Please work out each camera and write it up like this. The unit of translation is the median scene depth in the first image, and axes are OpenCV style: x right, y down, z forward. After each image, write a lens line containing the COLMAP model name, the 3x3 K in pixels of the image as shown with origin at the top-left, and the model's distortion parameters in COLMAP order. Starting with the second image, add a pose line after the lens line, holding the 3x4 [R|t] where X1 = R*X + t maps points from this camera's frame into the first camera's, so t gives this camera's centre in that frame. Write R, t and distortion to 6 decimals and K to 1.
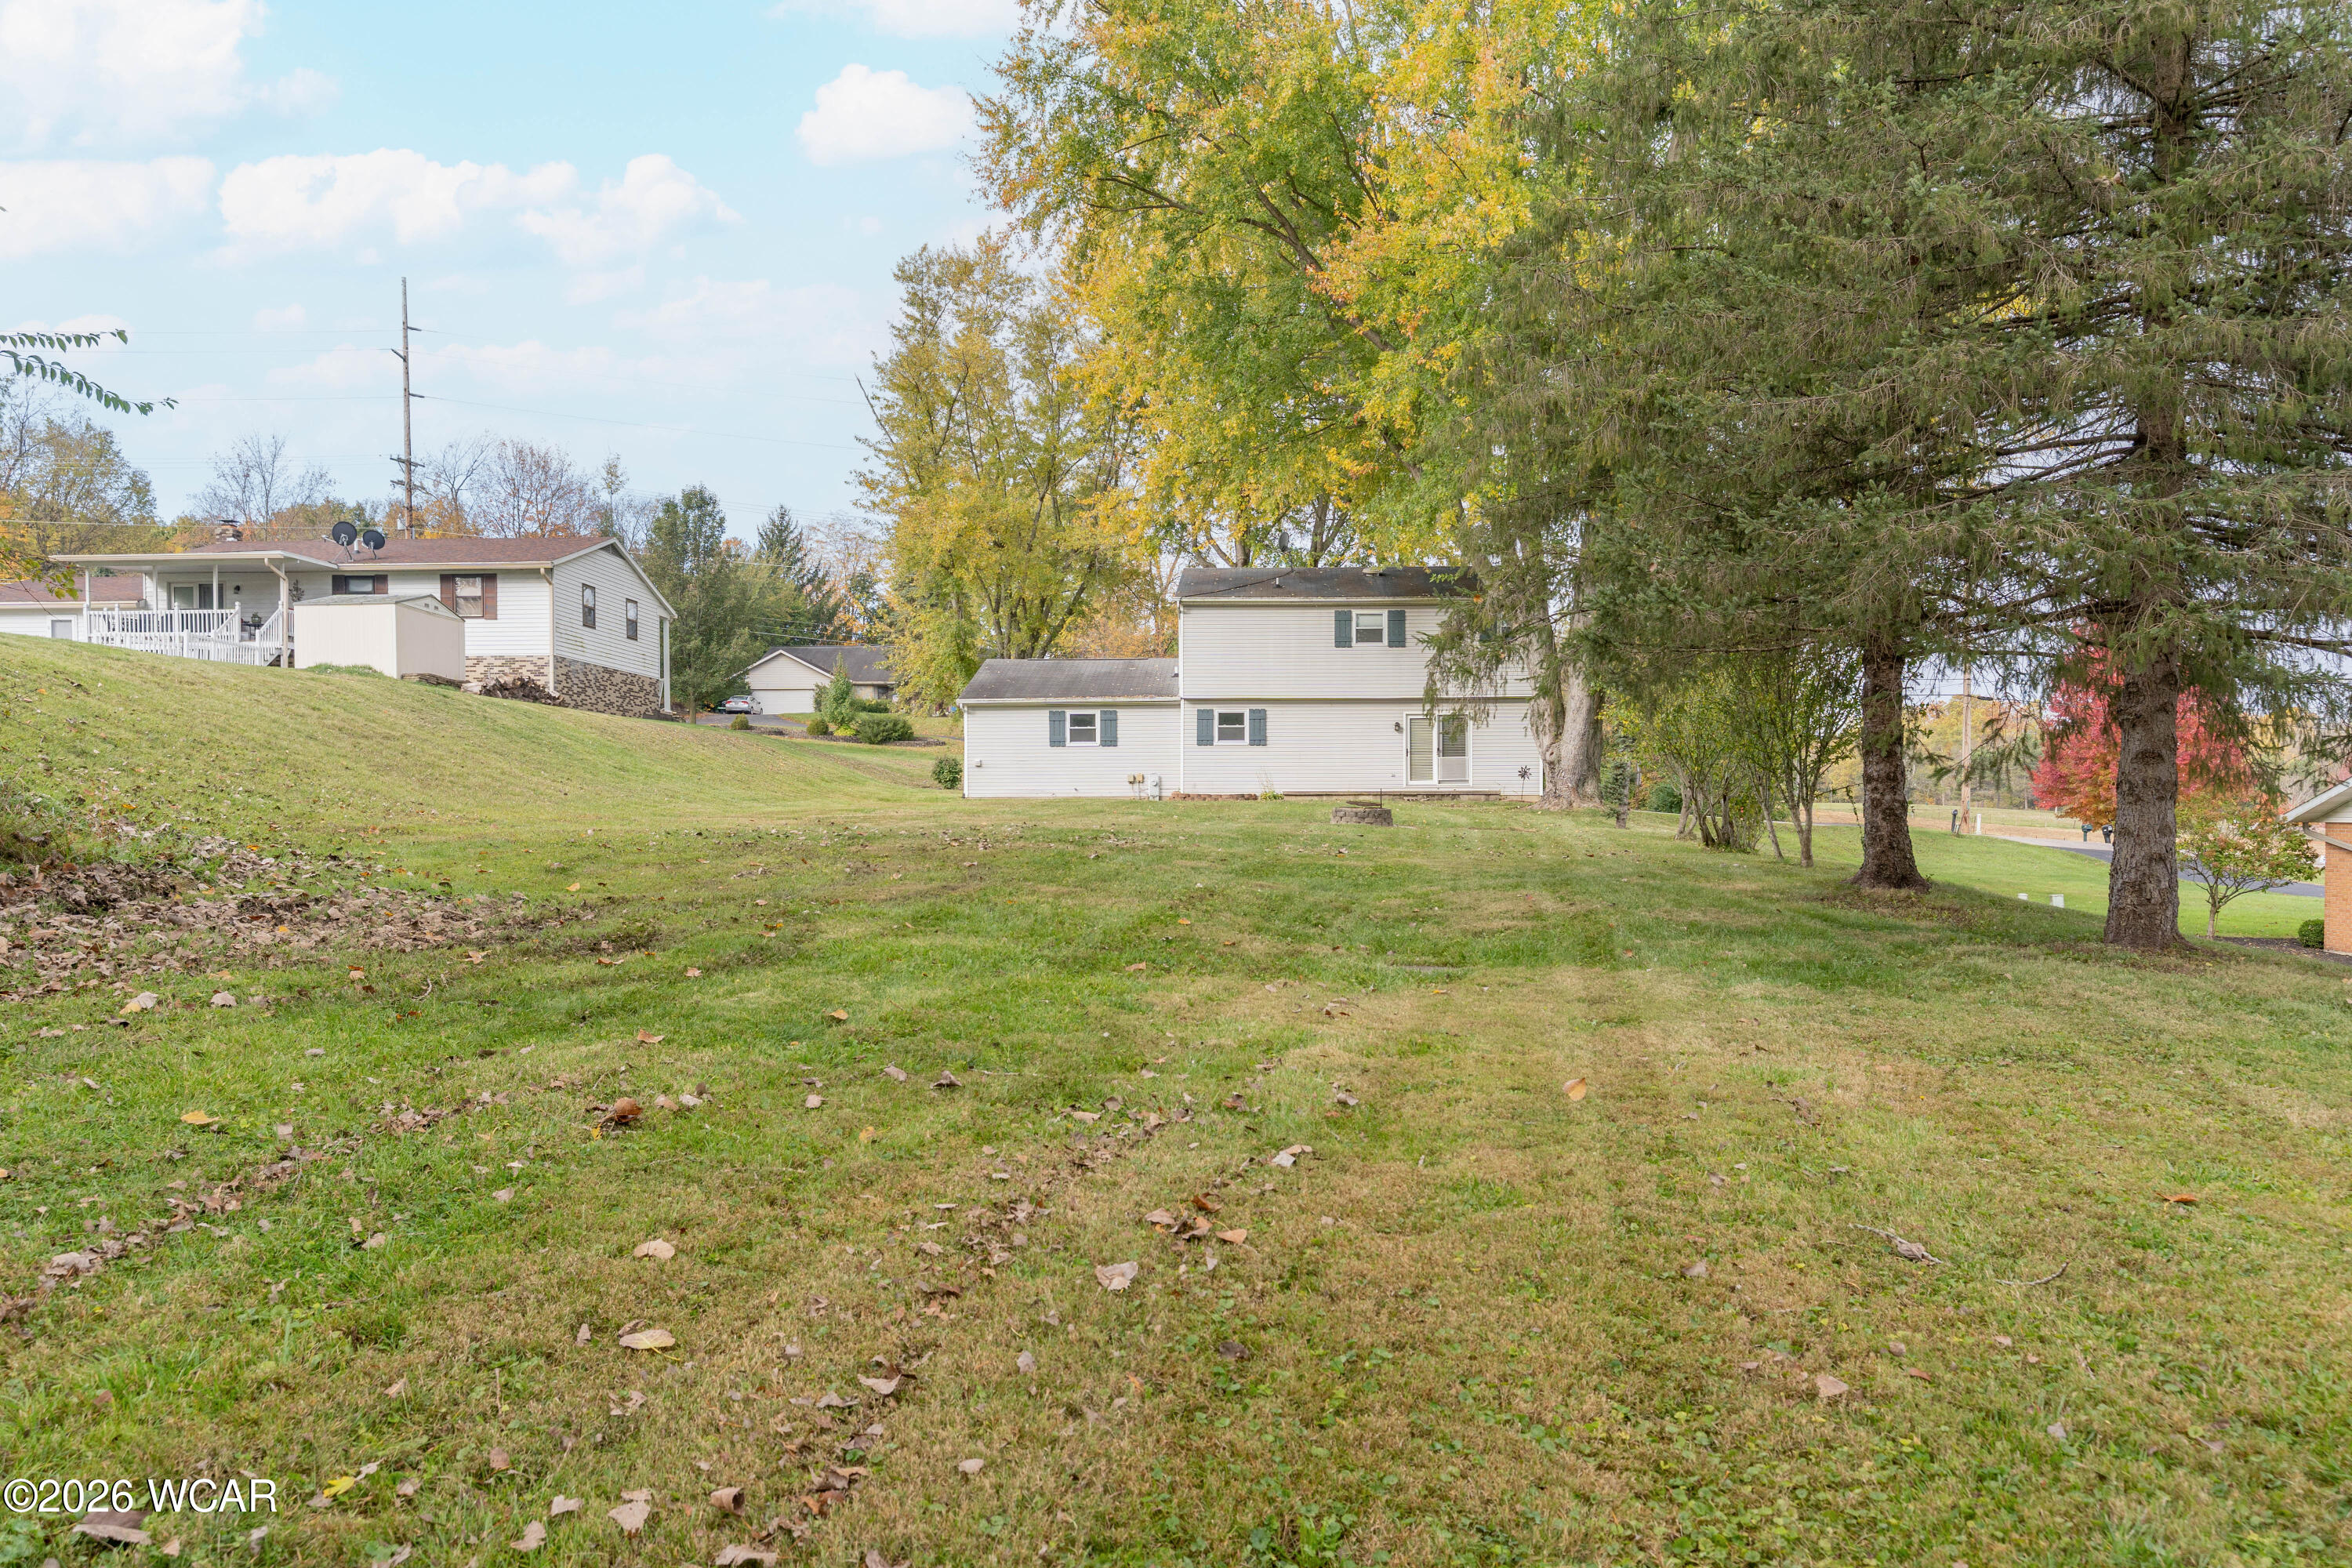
lens RADIAL K [[1681.9, 0, 1162.7], [0, 1681.9, 795.7], [0, 0, 1]] dist [-0.005279, -0.003488]
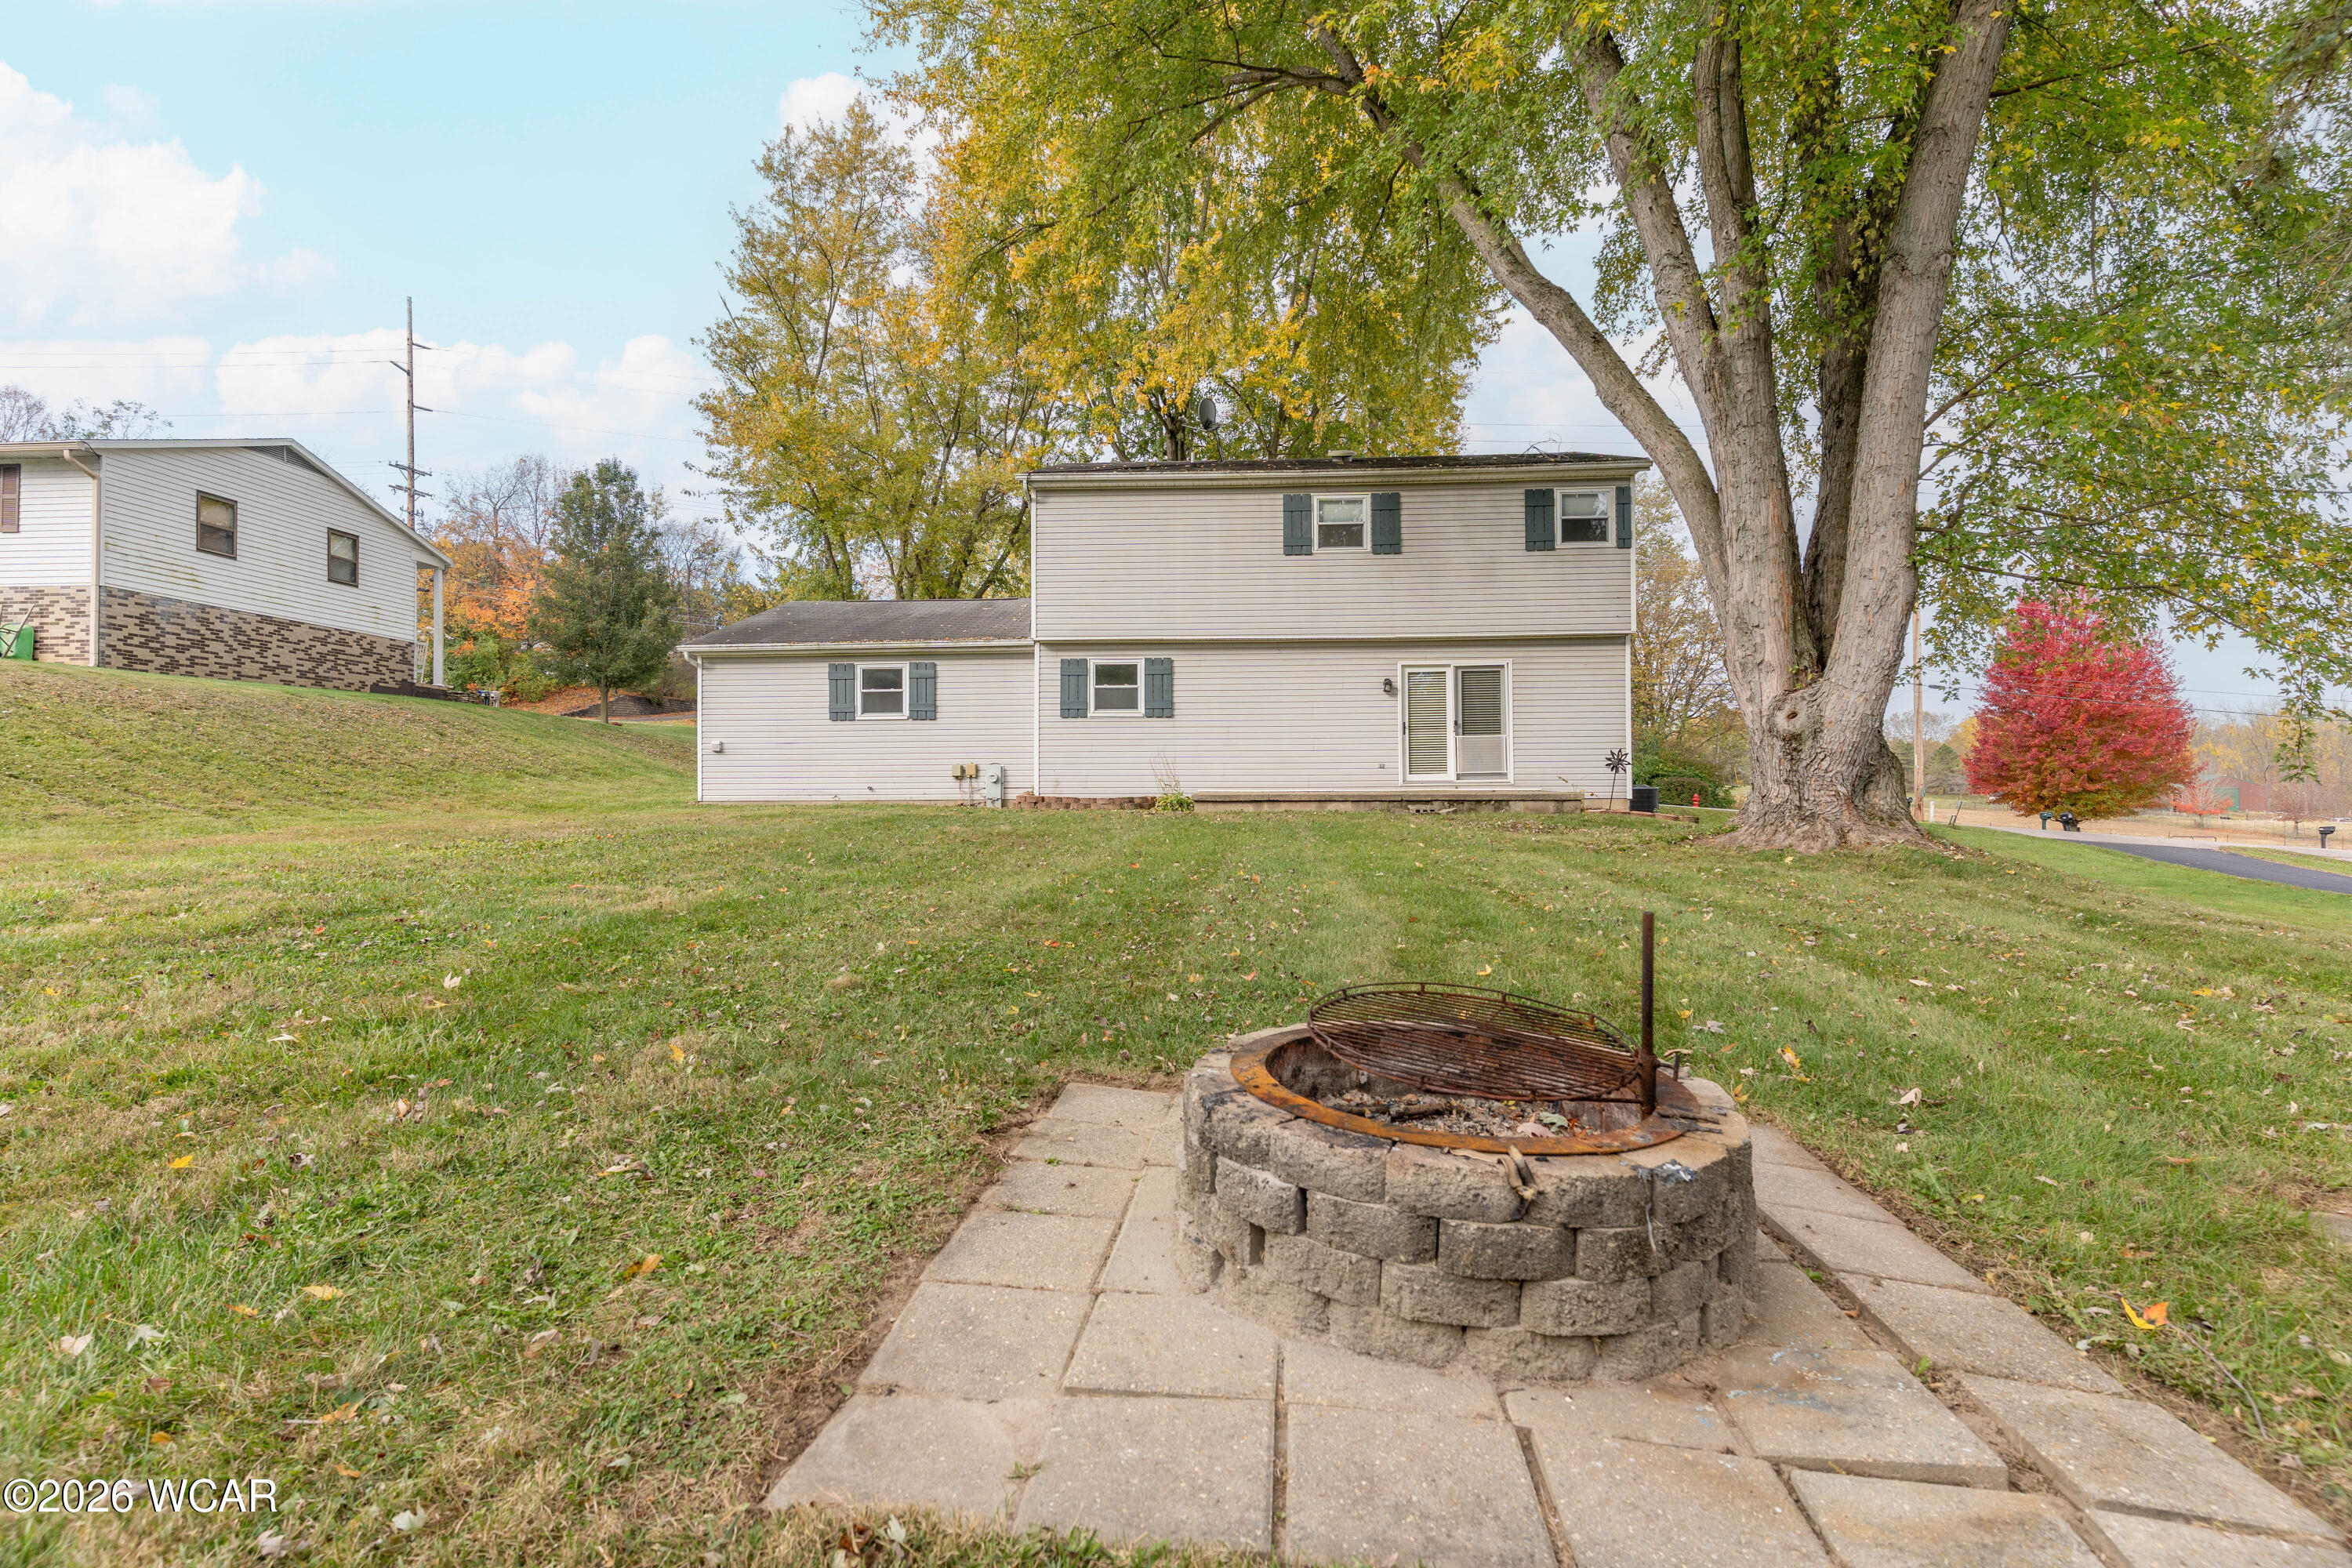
lens RADIAL K [[1124.4, 0, 1156.9], [0, 1124.4, 776.6], [0, 0, 1]] dist [-0.001927, 0.000034]
pose [[0.999894, -0.001379, -0.014473, 0.061604], [0.001377, 0.999999, -0.000149, -0.008236], [0.014473, 0.000129, 0.999895, 0.587240]]
